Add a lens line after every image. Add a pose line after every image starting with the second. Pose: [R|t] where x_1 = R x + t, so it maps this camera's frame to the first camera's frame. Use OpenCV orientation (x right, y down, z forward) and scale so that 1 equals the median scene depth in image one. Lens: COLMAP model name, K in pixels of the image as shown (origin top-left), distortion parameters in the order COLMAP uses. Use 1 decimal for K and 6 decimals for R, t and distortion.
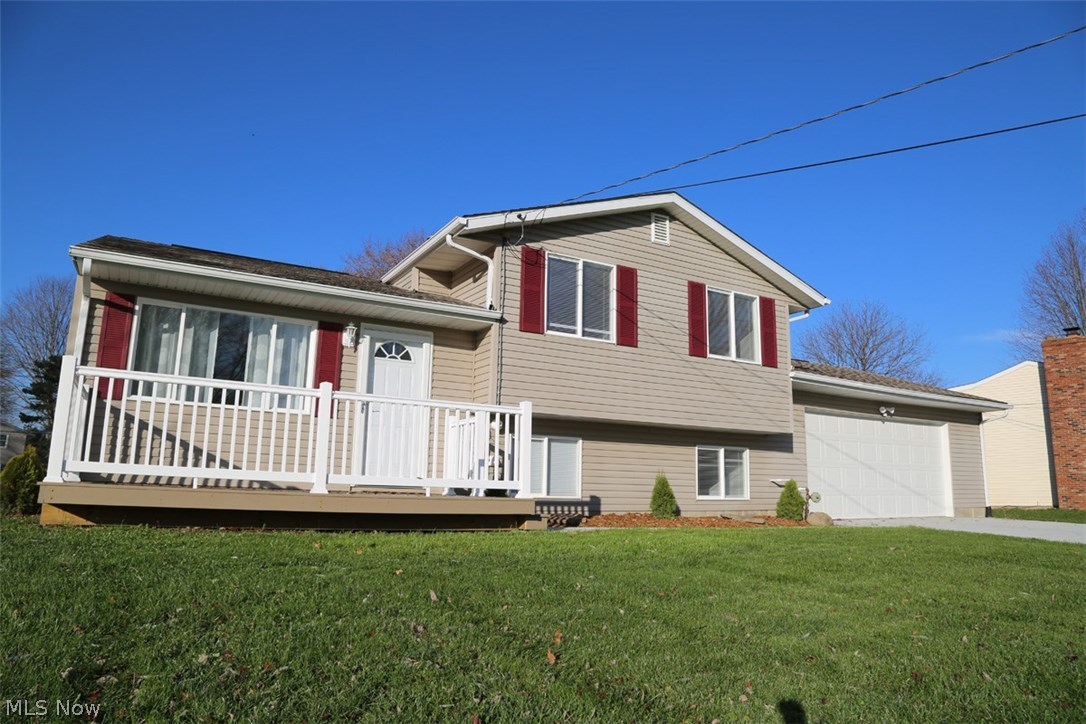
lens RADIAL K [[739.9, 0, 546.7], [0, 739.9, 343.1], [0, 0, 1]] dist [-0.104686, 0.007915]
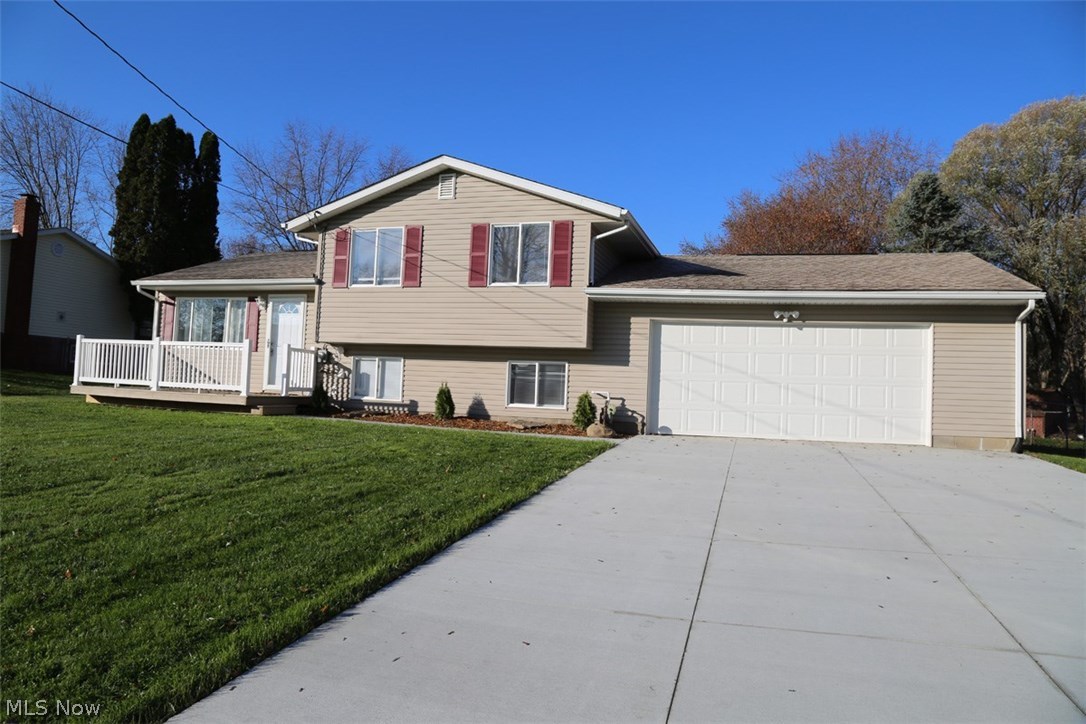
lens RADIAL K [[739.9, 0, 529.4], [0, 739.9, 335.3], [0, 0, 1]] dist [-0.104686, 0.007915]
pose [[0.670123, -0.050473, -0.740532, 1.227465], [0.122727, 0.991487, 0.043481, 0.057972], [0.732034, -0.120021, 0.670613, 0.269563]]
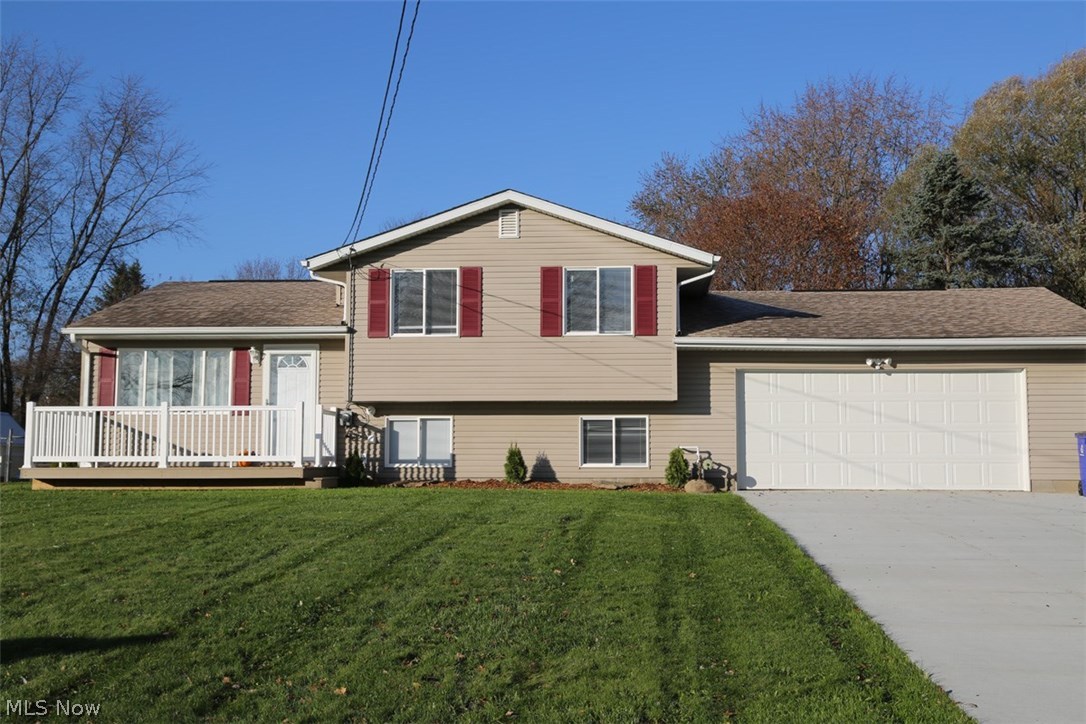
lens RADIAL K [[1233.8, 0, 538.4], [0, 1233.8, 336.2], [0, 0, 1]] dist [0.064231, 0.000000]
pose [[0.819307, -0.080991, -0.567607, 1.312273], [0.130617, 0.990307, 0.047233, -0.075482], [0.558280, -0.112838, 0.821944, -0.541260]]
